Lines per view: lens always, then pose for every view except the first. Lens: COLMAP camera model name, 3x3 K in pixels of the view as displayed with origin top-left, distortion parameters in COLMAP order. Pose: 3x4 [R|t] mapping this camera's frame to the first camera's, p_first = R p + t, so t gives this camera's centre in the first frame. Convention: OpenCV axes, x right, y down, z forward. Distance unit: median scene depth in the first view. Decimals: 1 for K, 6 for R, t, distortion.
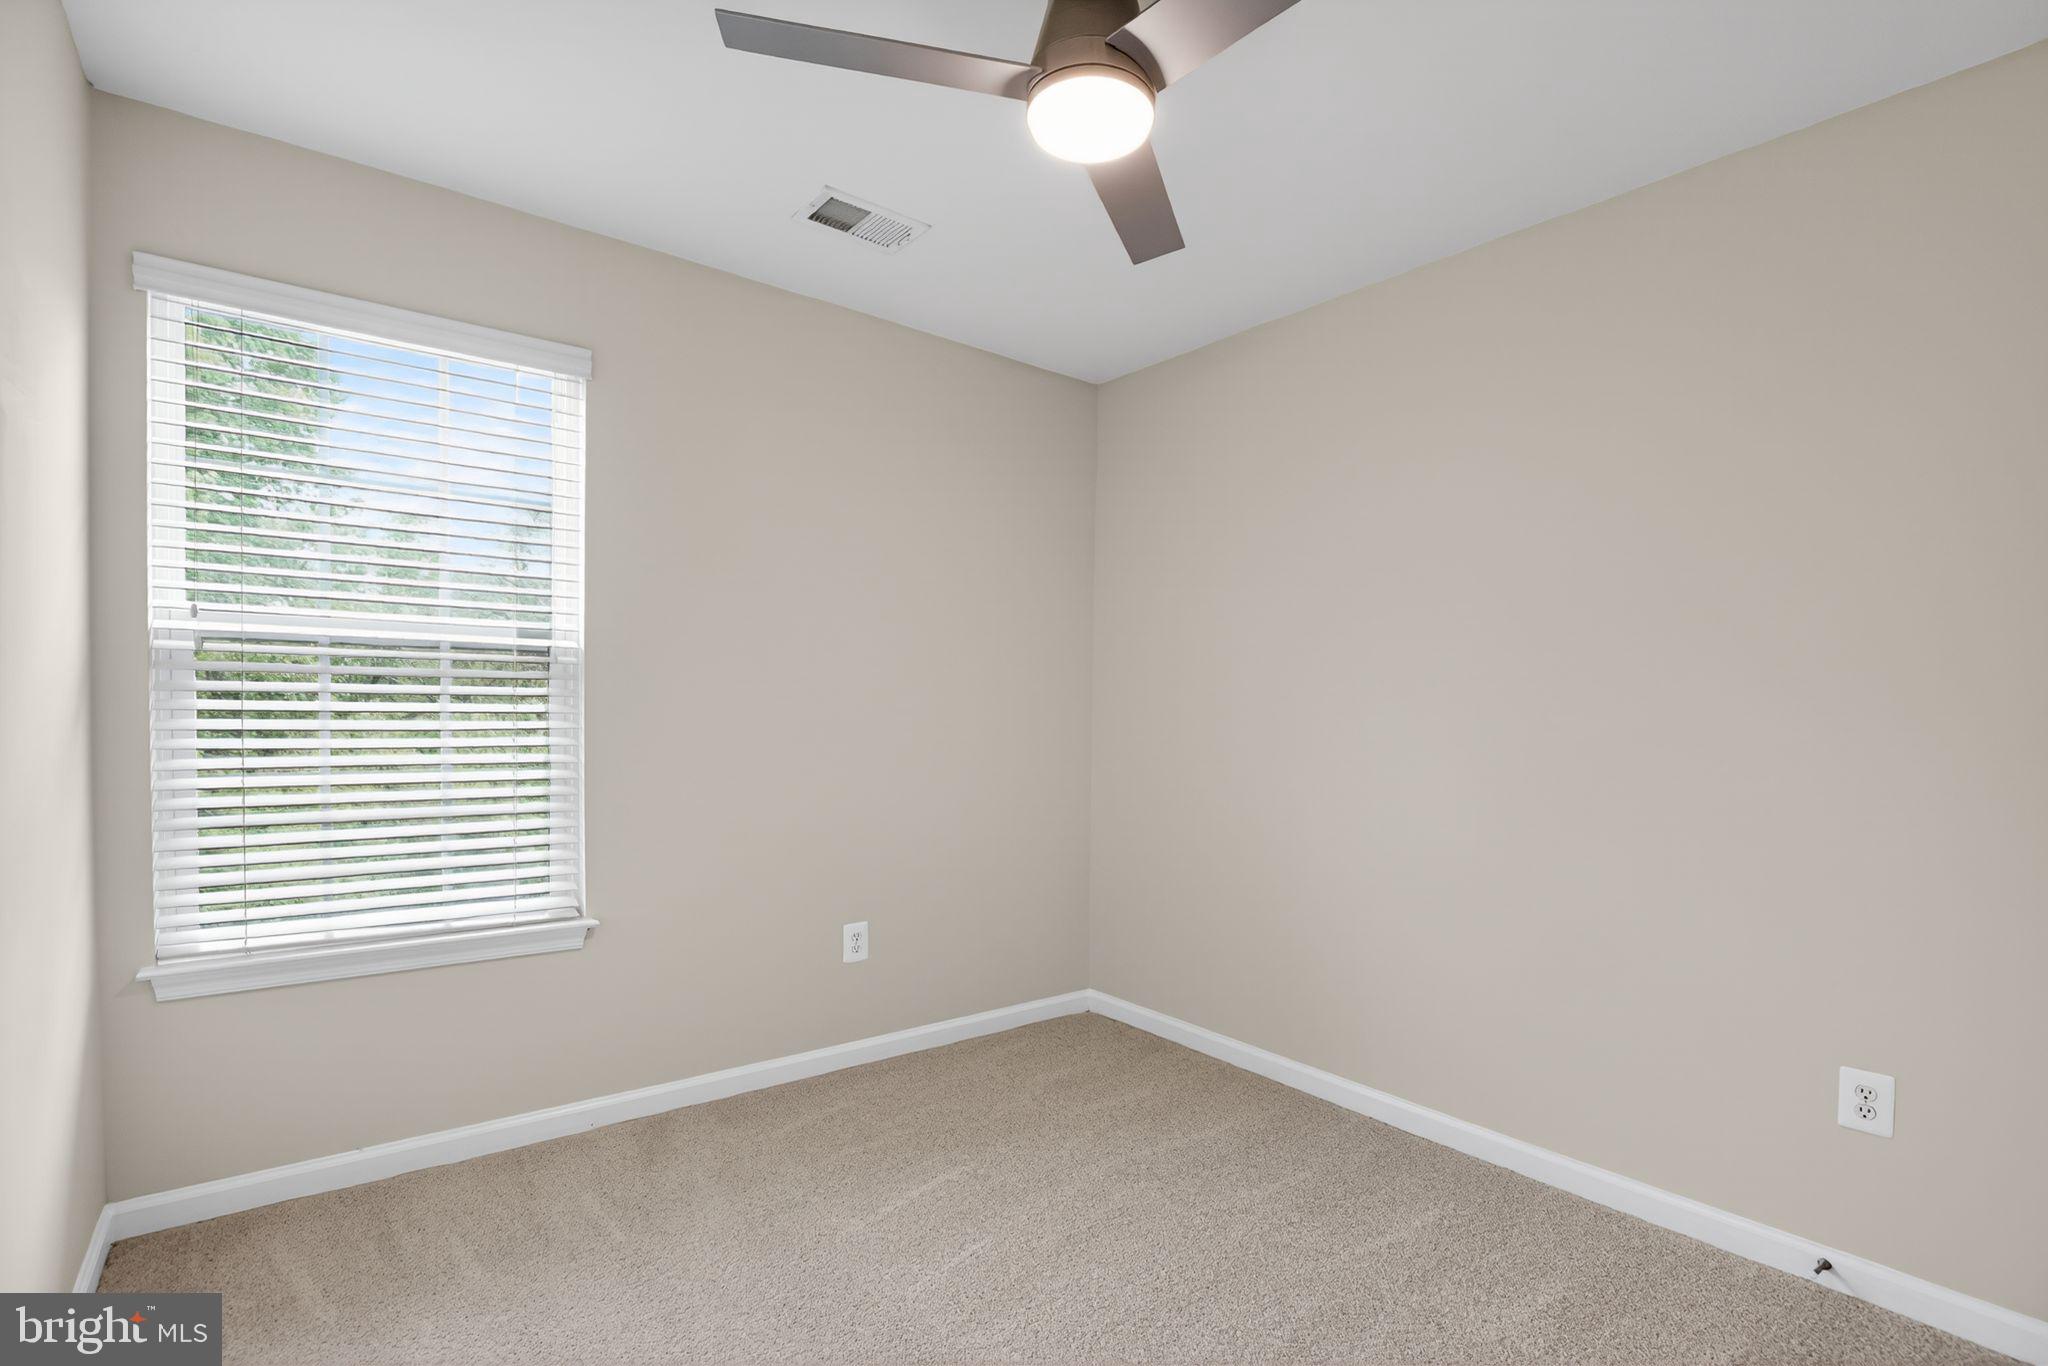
lens RADIAL K [[830.6, 0, 1025.8], [0, 830.6, 715.9], [0, 0, 1]] dist [0.028723, -0.019050]
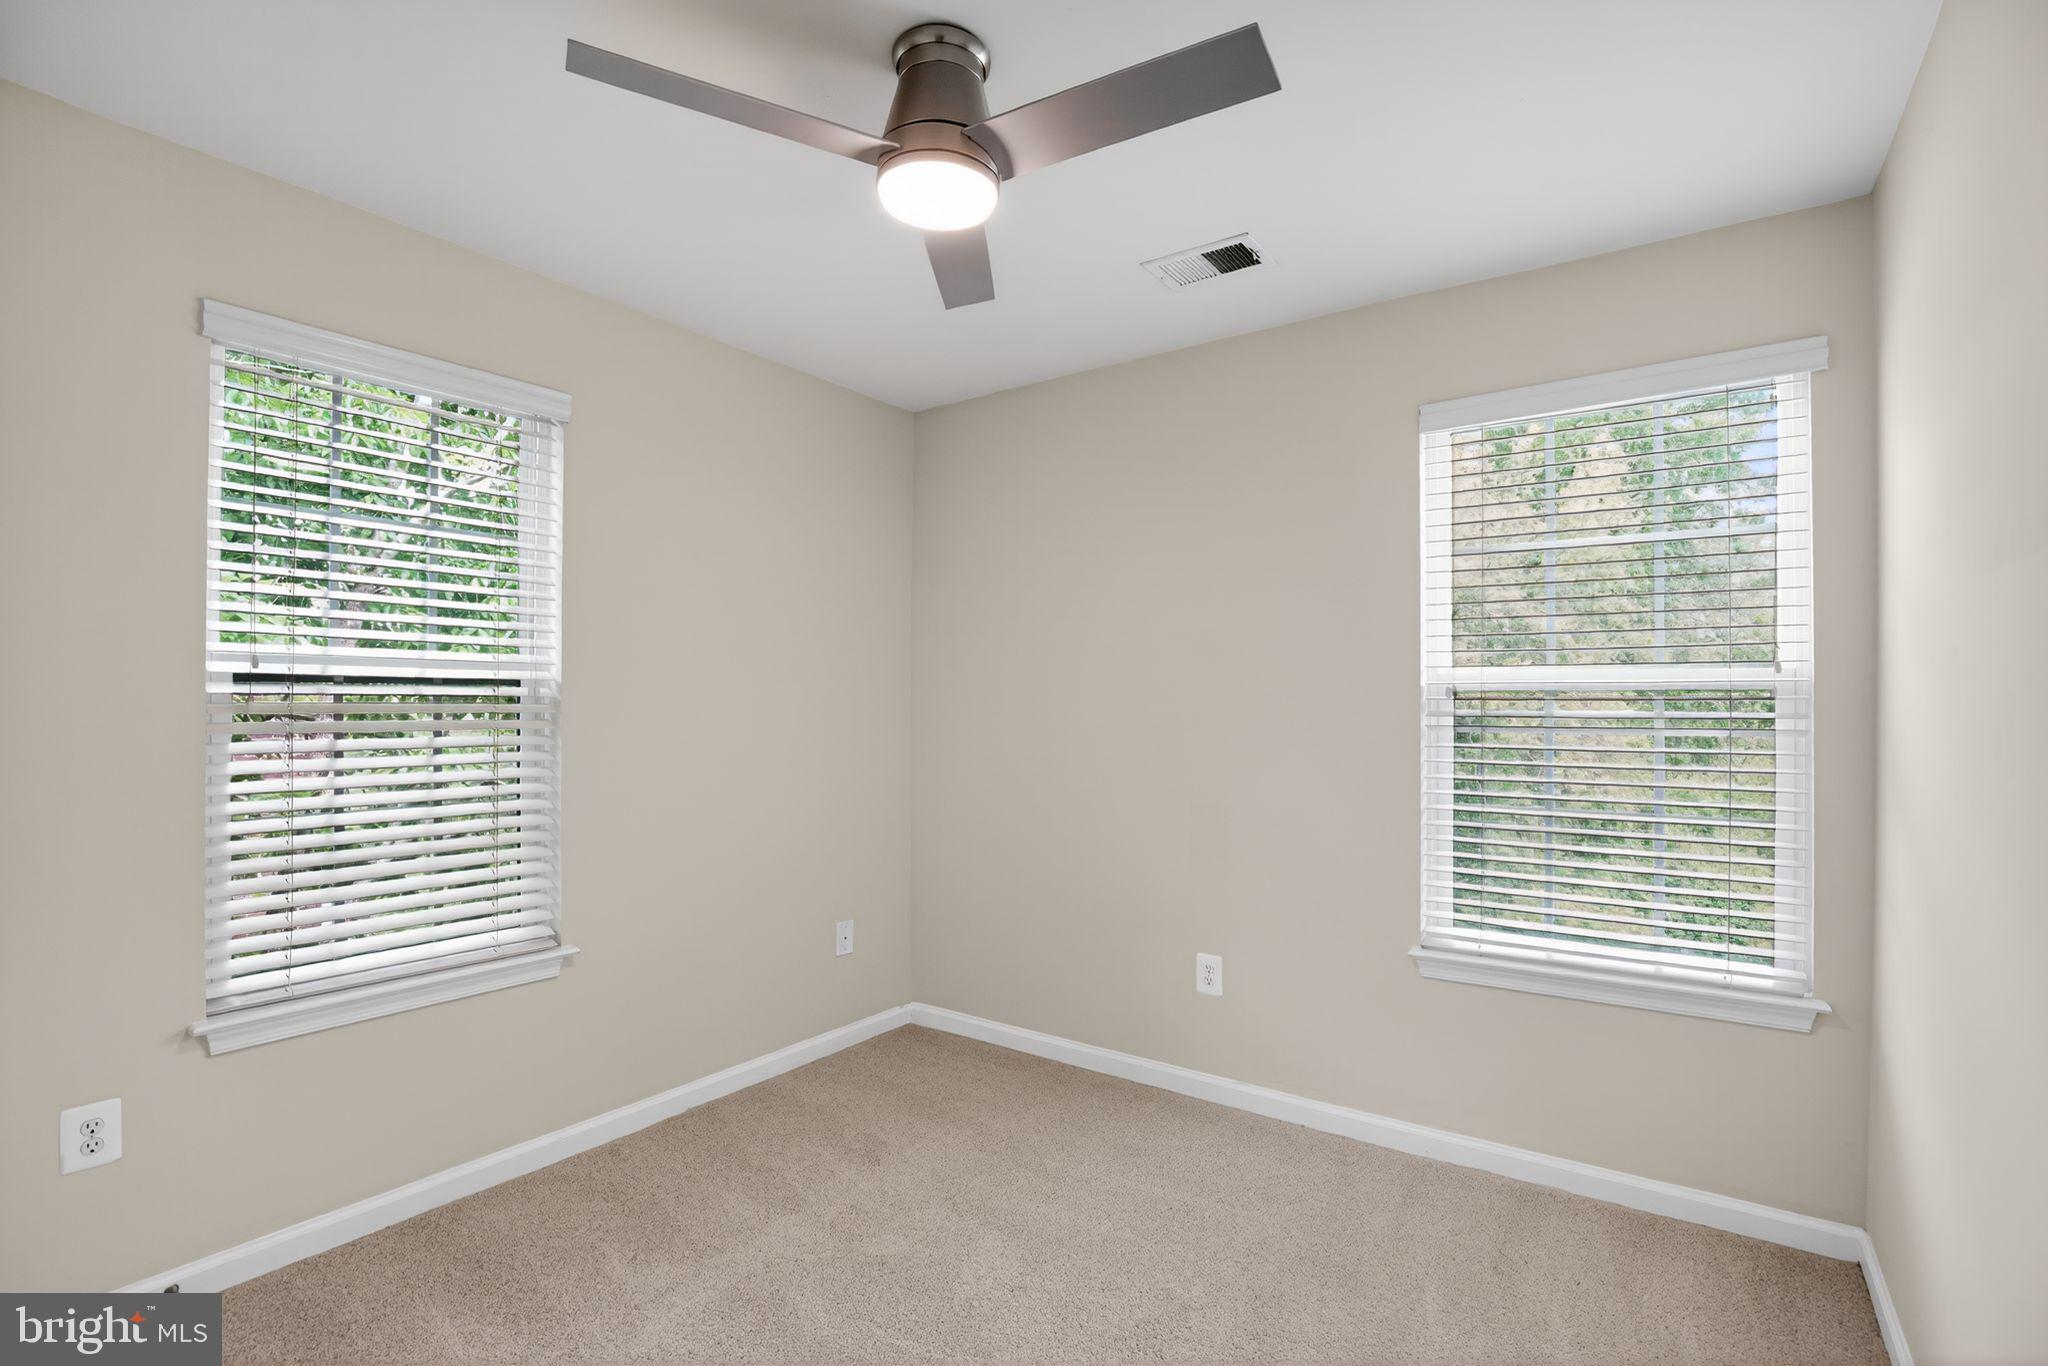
lens RADIAL K [[938.9, 0, 1027.5], [0, 938.9, 692.8], [0, 0, 1]] dist [-0.046490, 0.007448]
pose [[0.935748, -0.028282, 0.351533, -0.365126], [0.042164, 0.998601, -0.031897, -0.003780], [-0.350139, 0.044670, 0.935632, -0.237684]]
